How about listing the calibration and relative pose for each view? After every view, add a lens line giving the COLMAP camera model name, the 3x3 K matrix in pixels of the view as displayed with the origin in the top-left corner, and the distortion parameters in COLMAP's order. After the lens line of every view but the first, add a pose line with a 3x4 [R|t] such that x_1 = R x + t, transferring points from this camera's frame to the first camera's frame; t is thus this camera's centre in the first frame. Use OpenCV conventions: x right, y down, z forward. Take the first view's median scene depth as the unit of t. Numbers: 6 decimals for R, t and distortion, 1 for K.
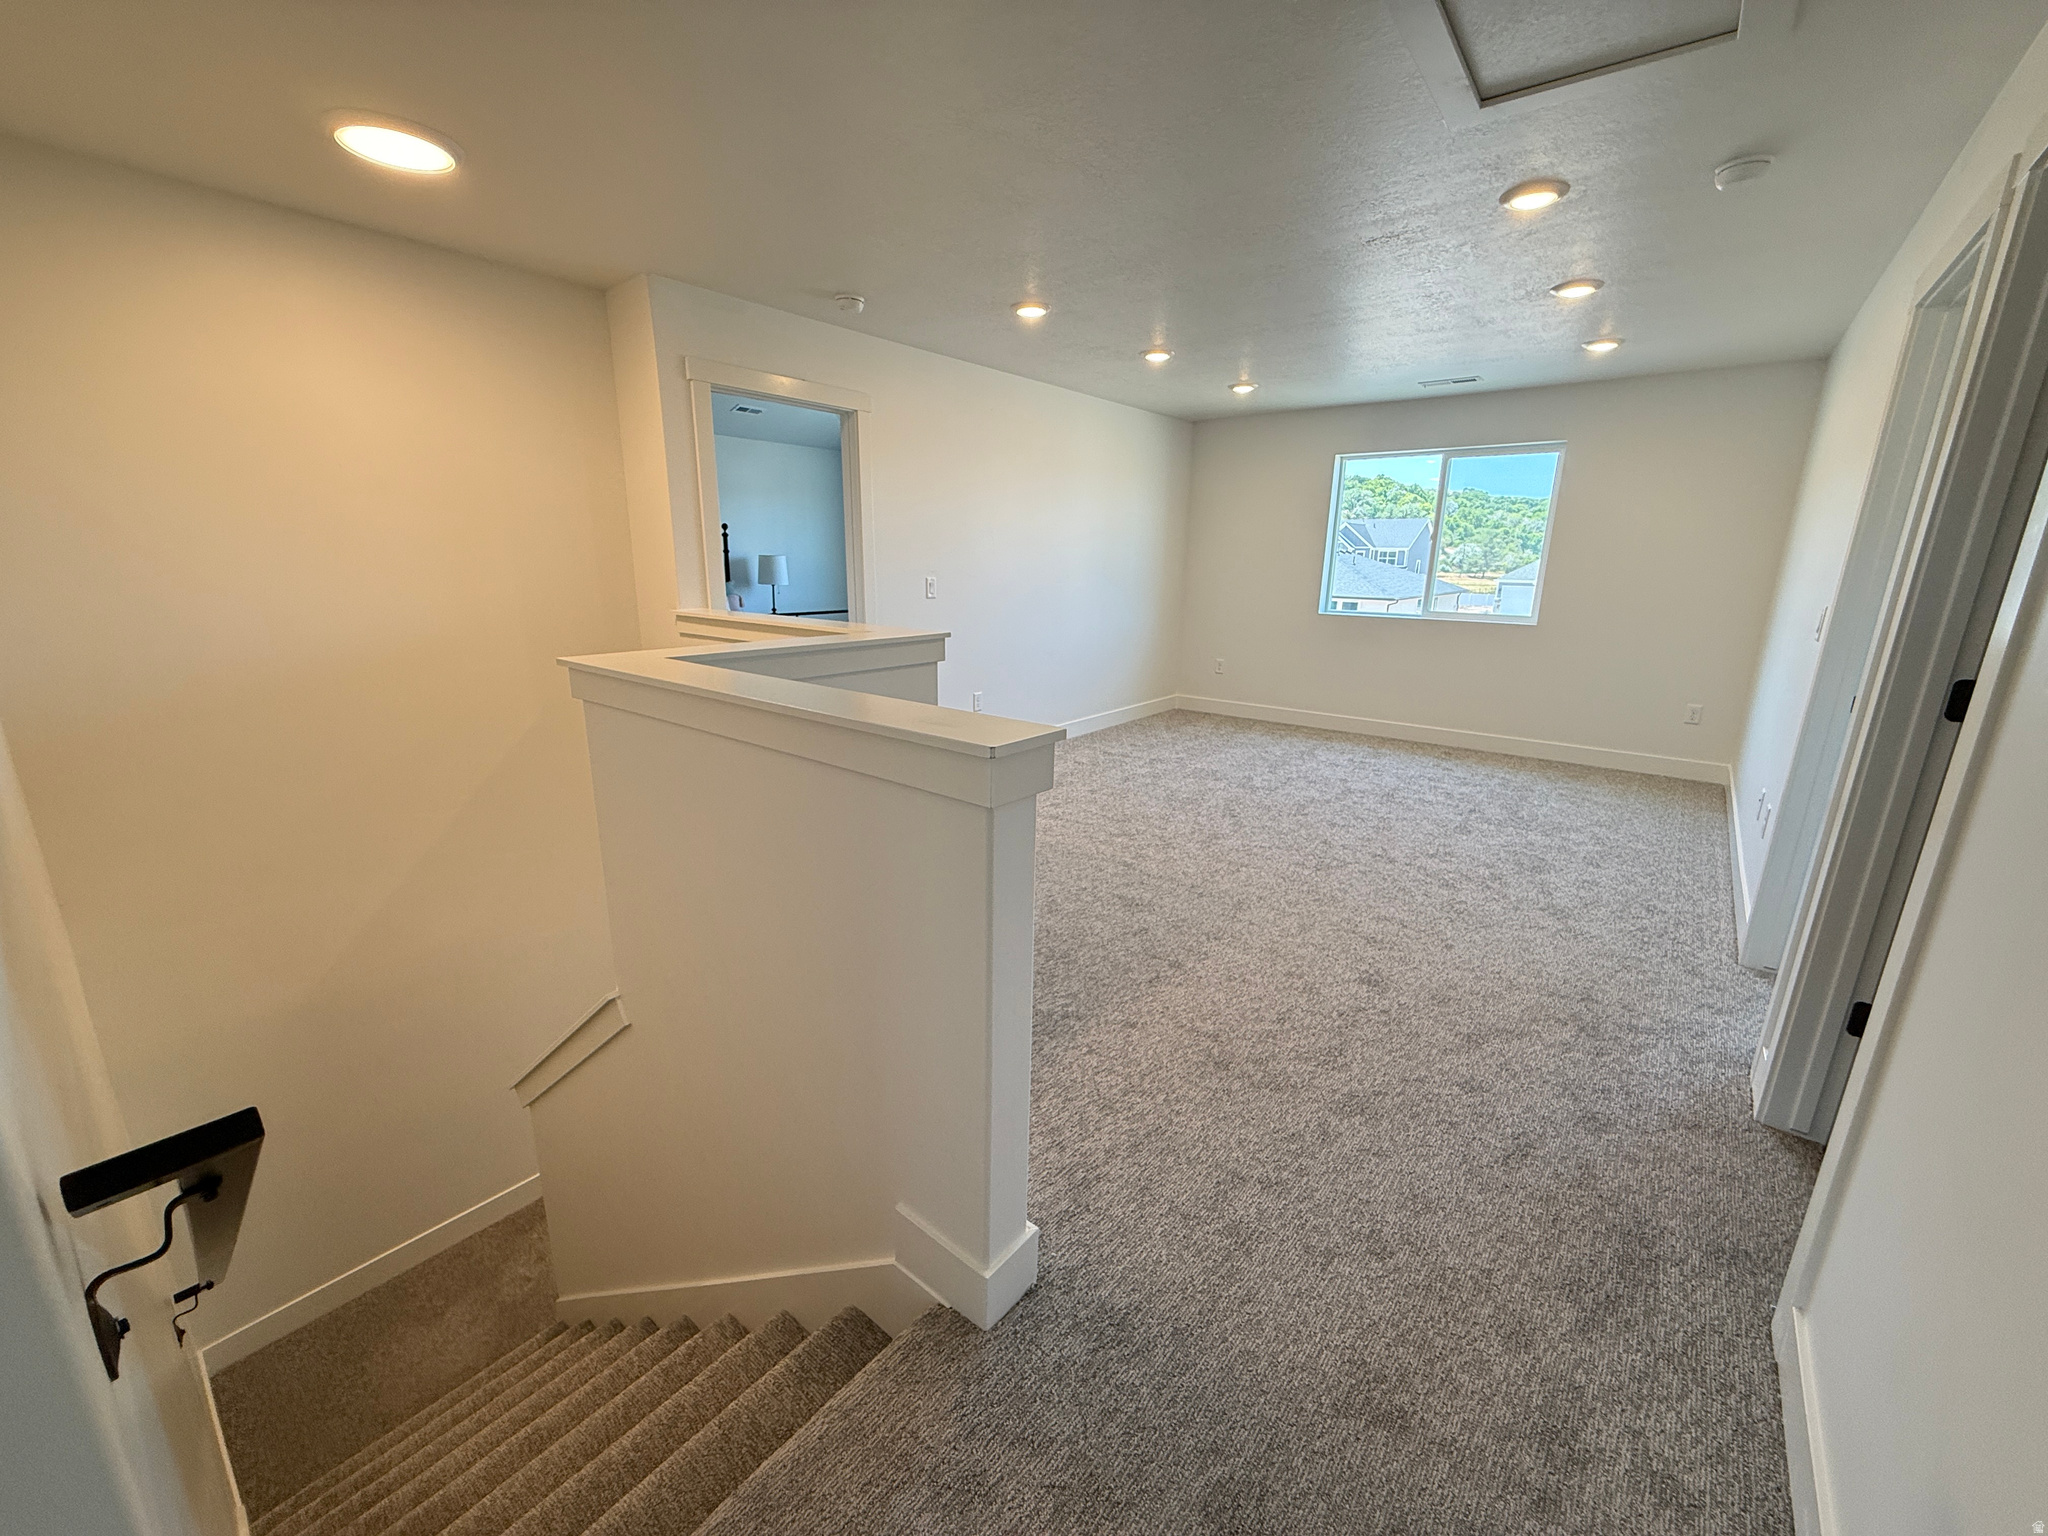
lens RADIAL K [[819.9, 0, 1008.9], [0, 819.9, 771.3], [0, 0, 1]] dist [0.002655, 0.000670]
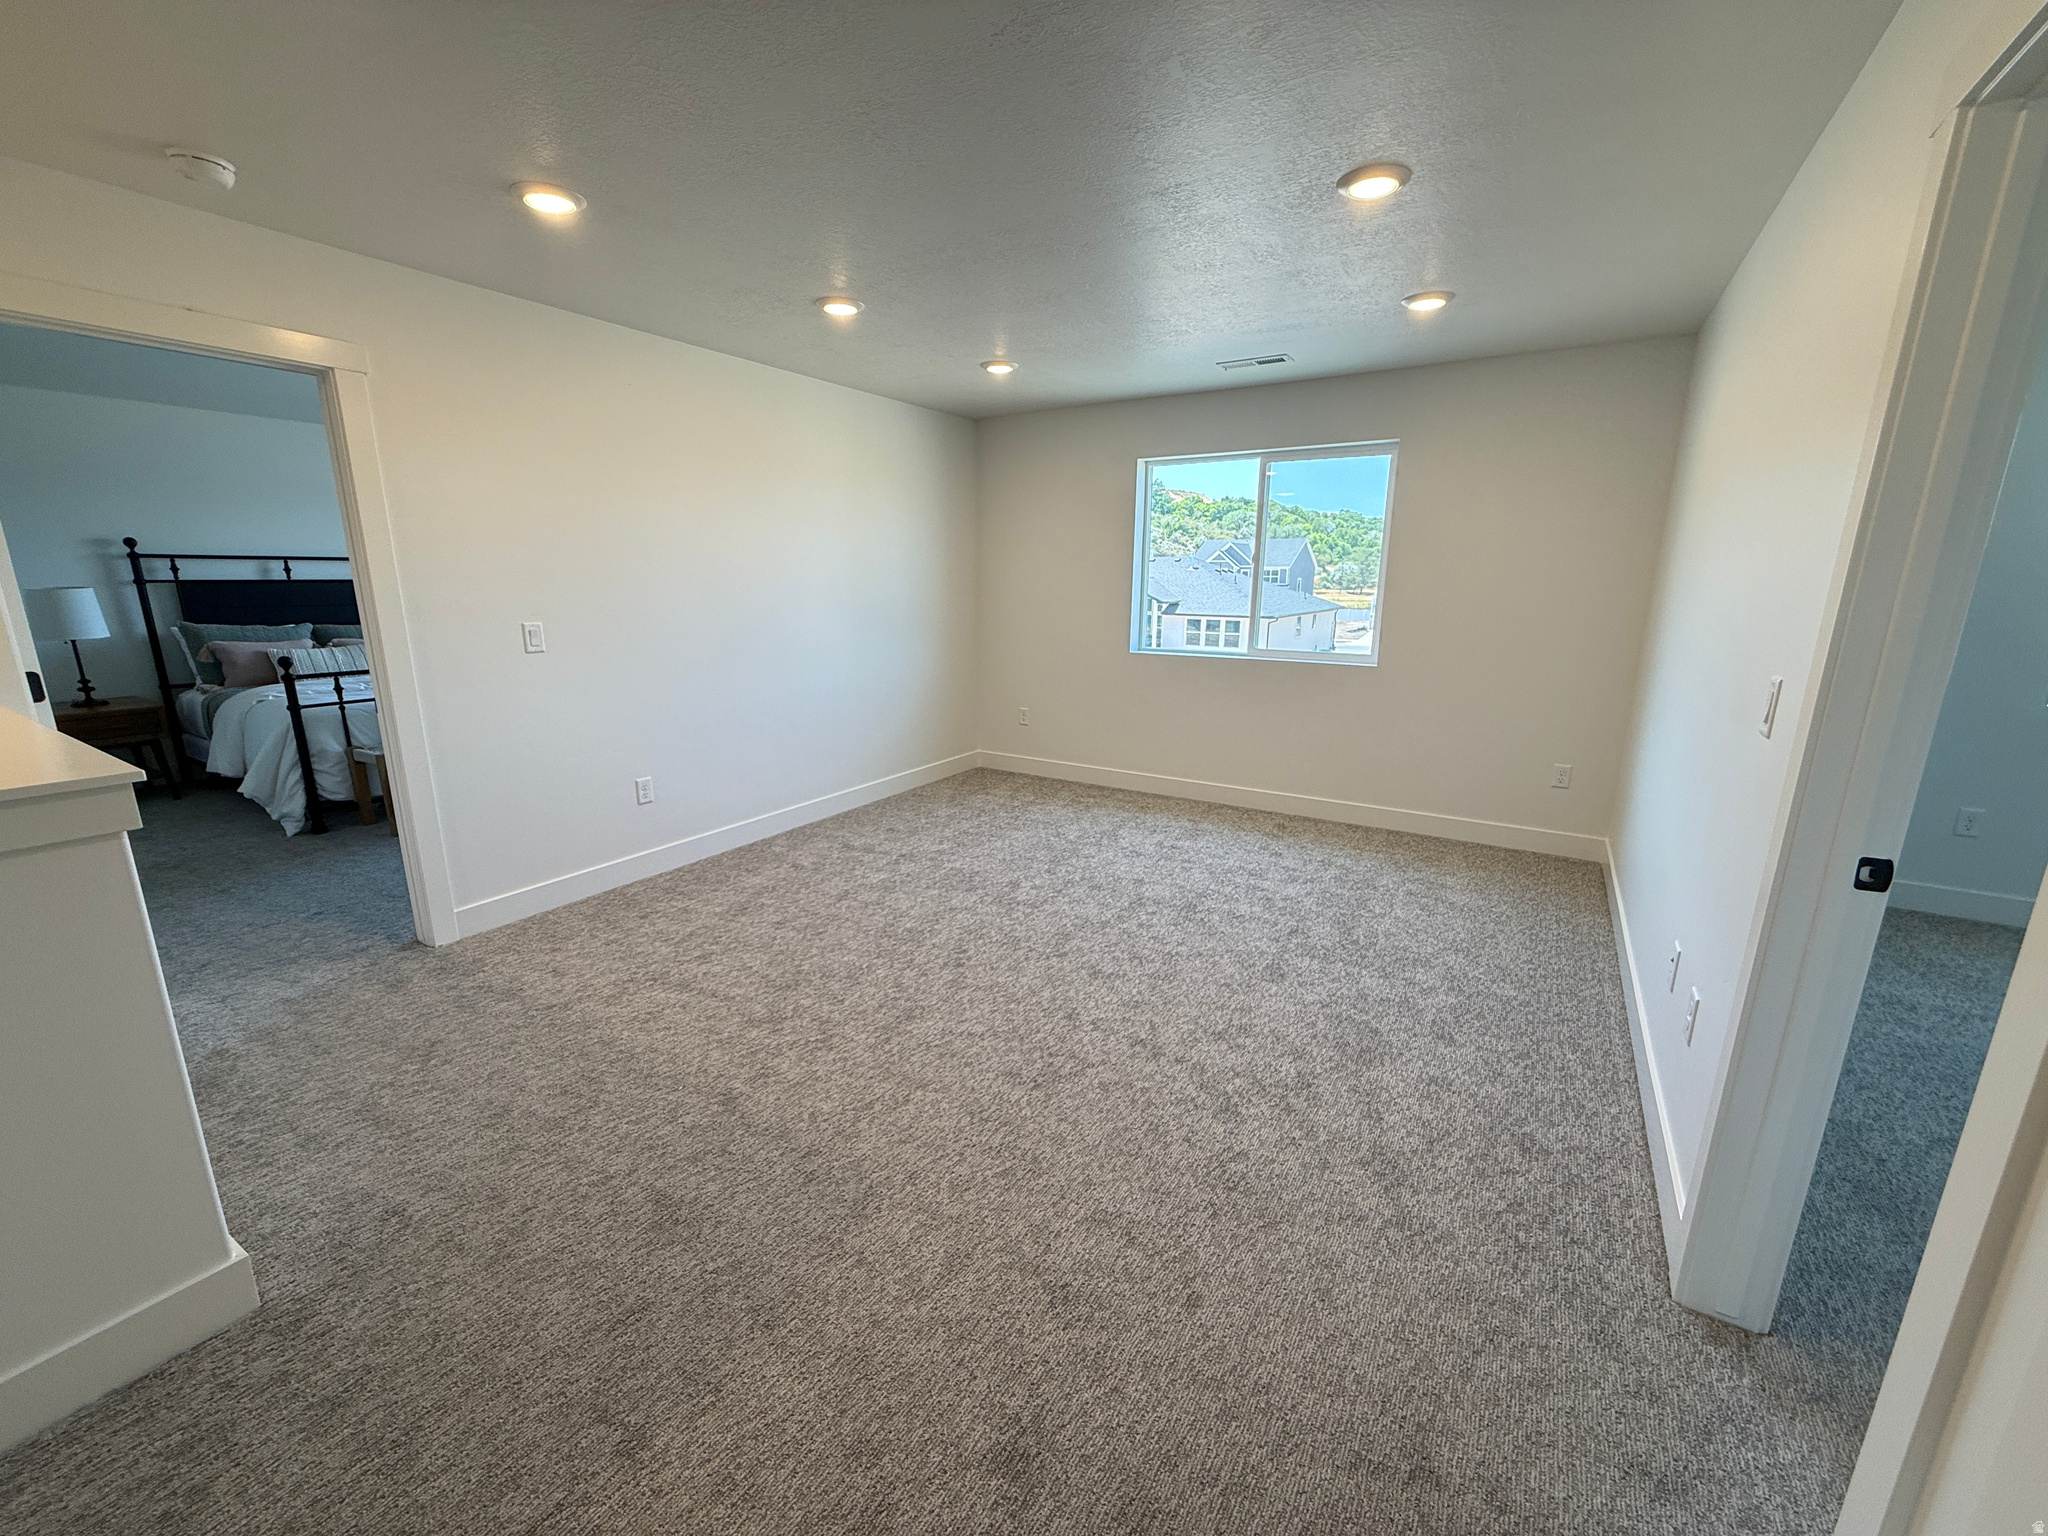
lens RADIAL K [[819.9, 0, 1005.2], [0, 819.9, 772.6], [0, 0, 1]] dist [0.002655, 0.000670]
pose [[0.993789, -0.034098, 0.105932, 0.222848], [0.036451, 0.999128, -0.020362, -0.083061], [-0.105145, 0.024097, 0.994165, 0.278812]]
